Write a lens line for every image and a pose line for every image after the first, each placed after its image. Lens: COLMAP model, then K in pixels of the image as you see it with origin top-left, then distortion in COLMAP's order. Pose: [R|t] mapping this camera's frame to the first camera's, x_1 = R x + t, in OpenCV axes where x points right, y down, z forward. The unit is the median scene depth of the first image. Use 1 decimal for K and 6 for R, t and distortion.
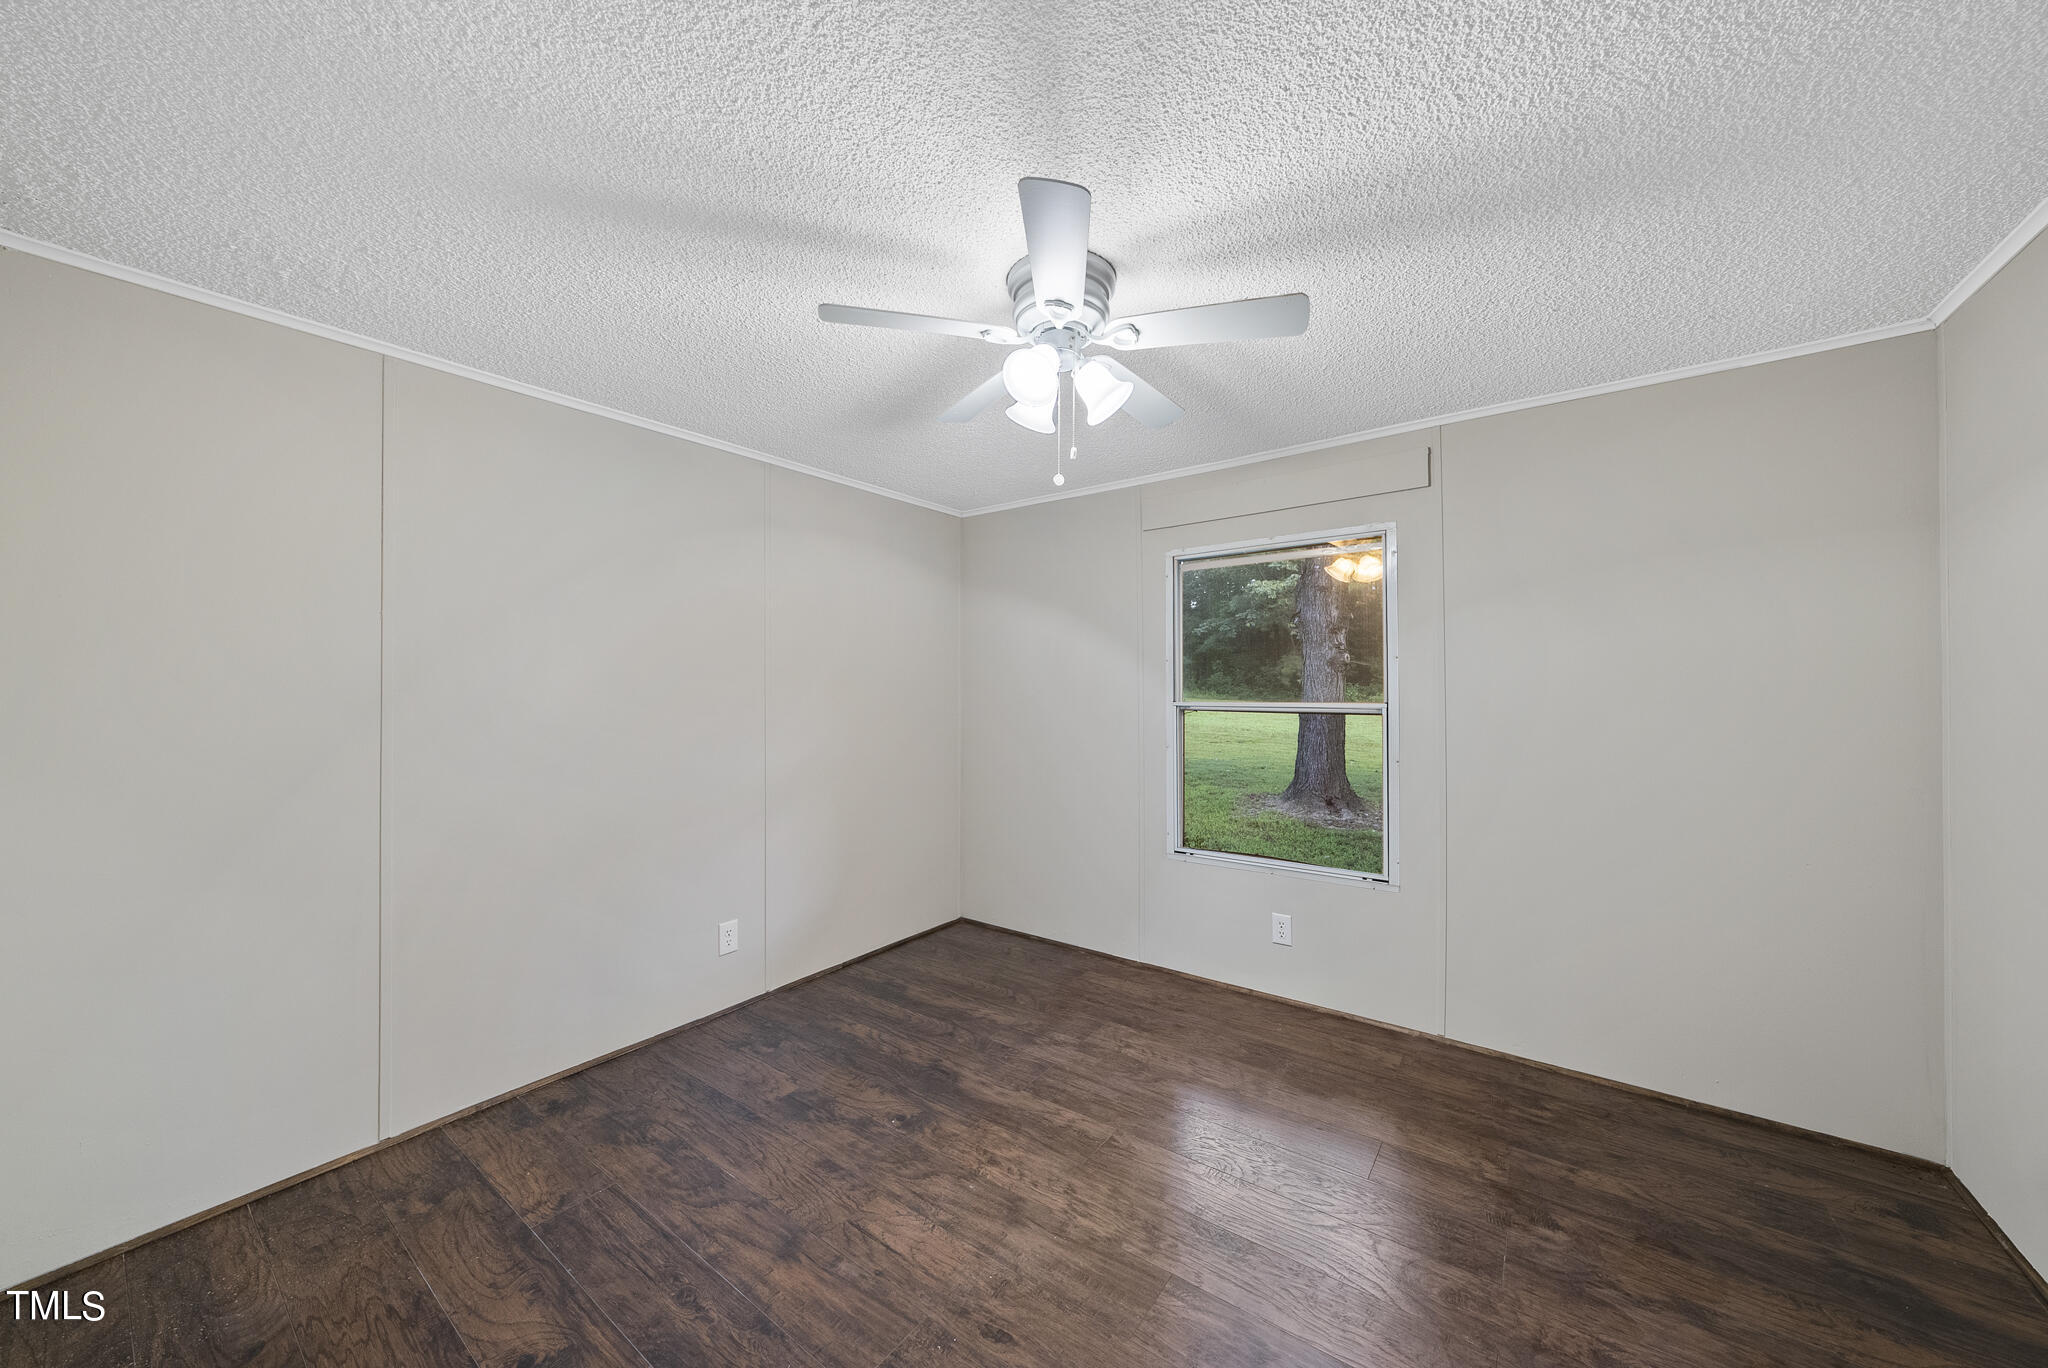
lens RADIAL K [[719.6, 0, 1024.1], [0, 719.6, 680.8], [0, 0, 1]] dist [-0.002794, 0.000012]
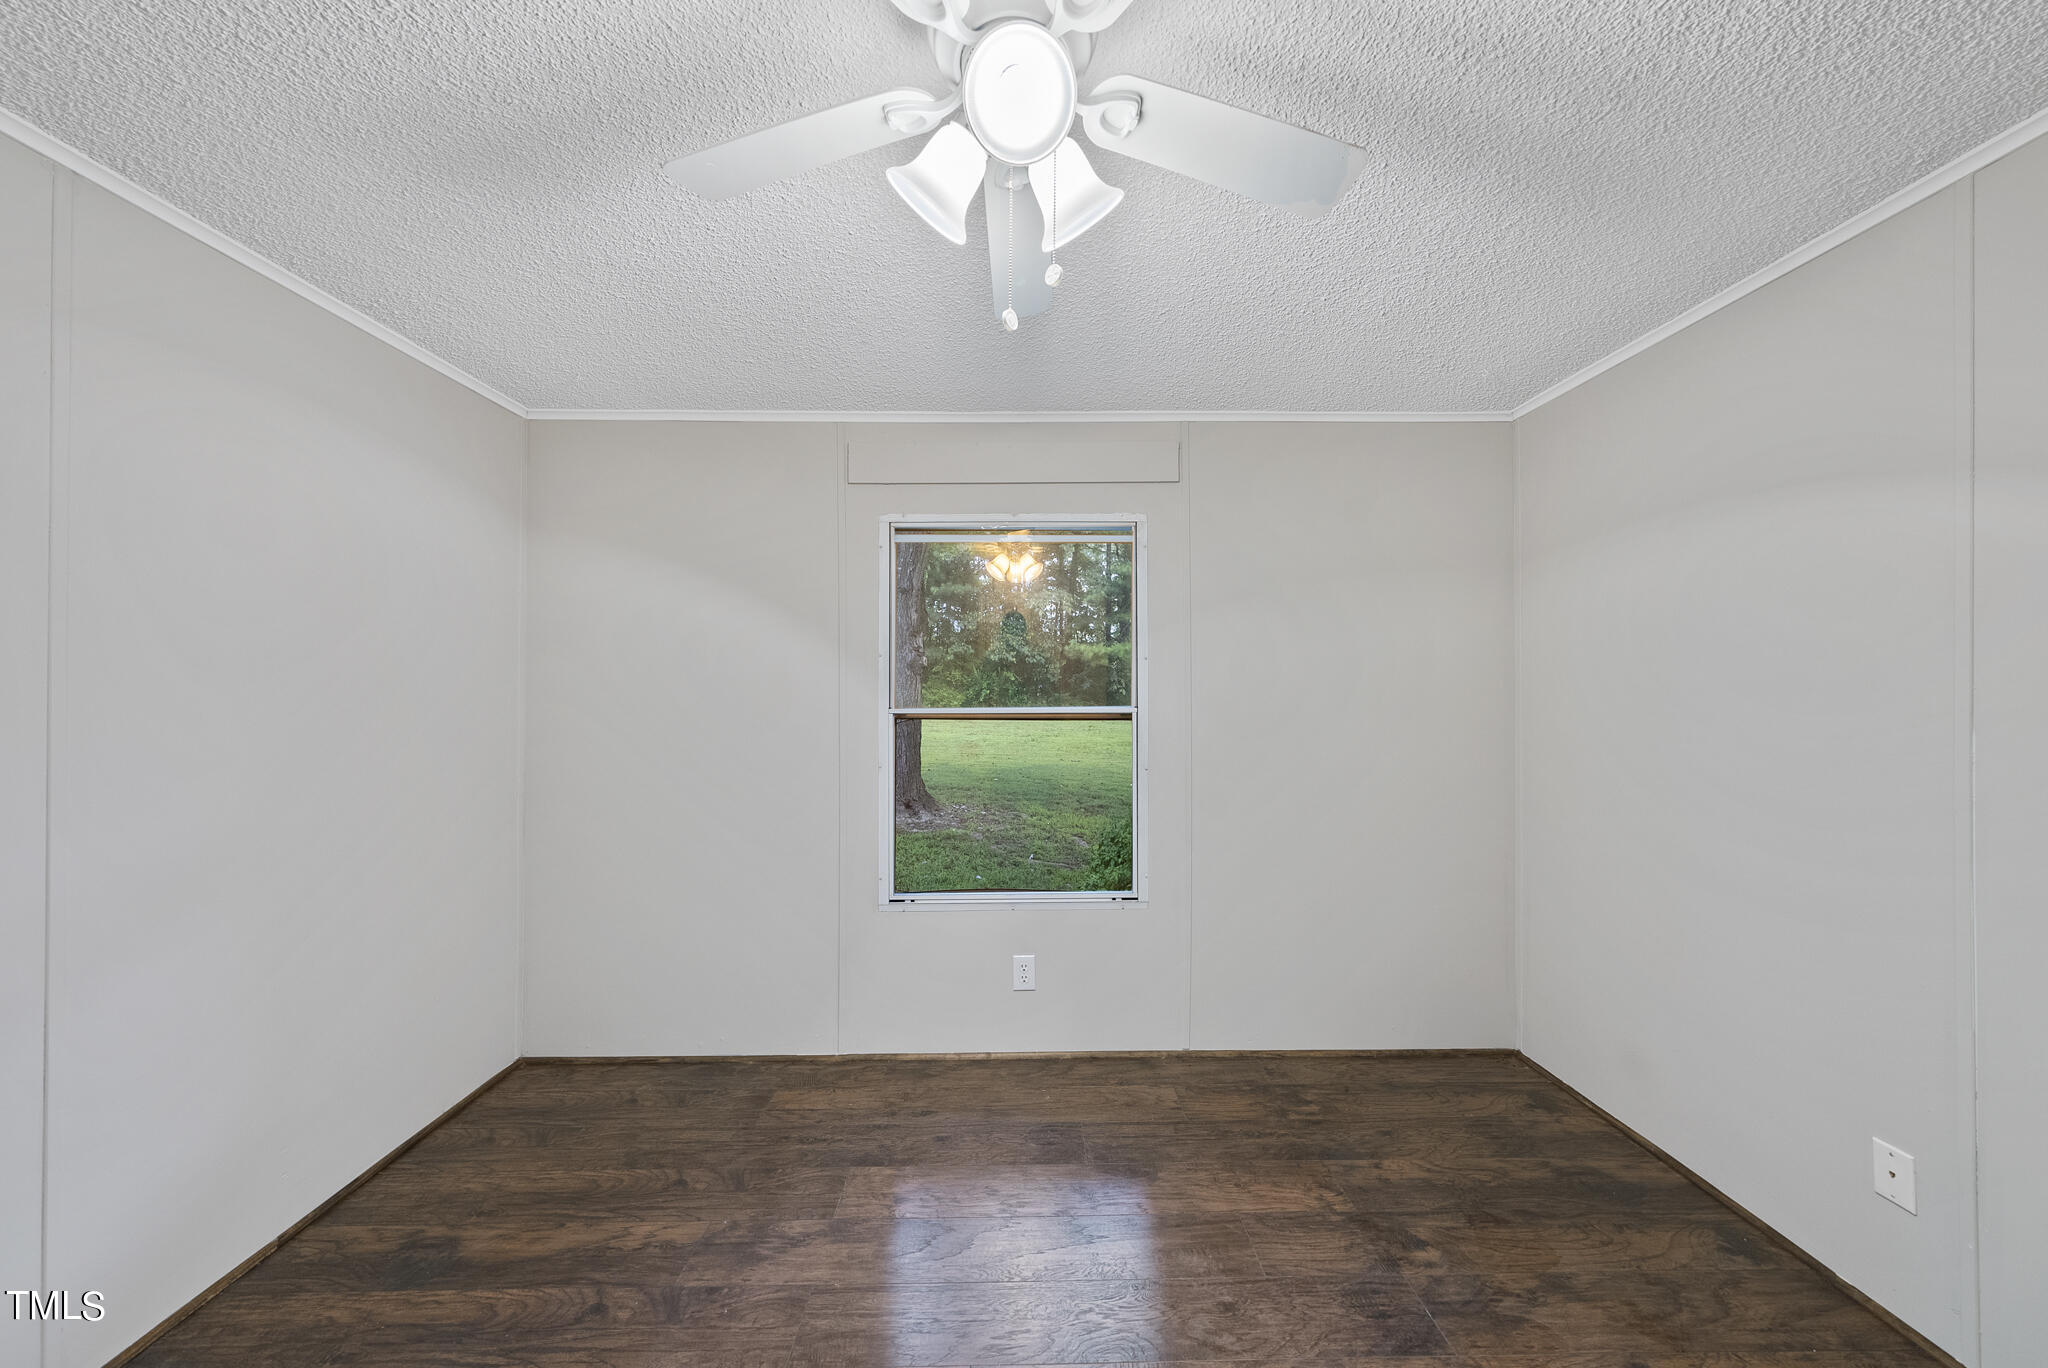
lens RADIAL K [[719.6, 0, 1024.1], [0, 719.6, 680.8], [0, 0, 1]] dist [-0.002794, 0.000012]
pose [[0.793235, 0.007417, 0.608871, -0.174057], [-0.005023, 0.999971, -0.005637, 0.003177], [-0.608895, 0.001413, 0.793249, 0.337790]]
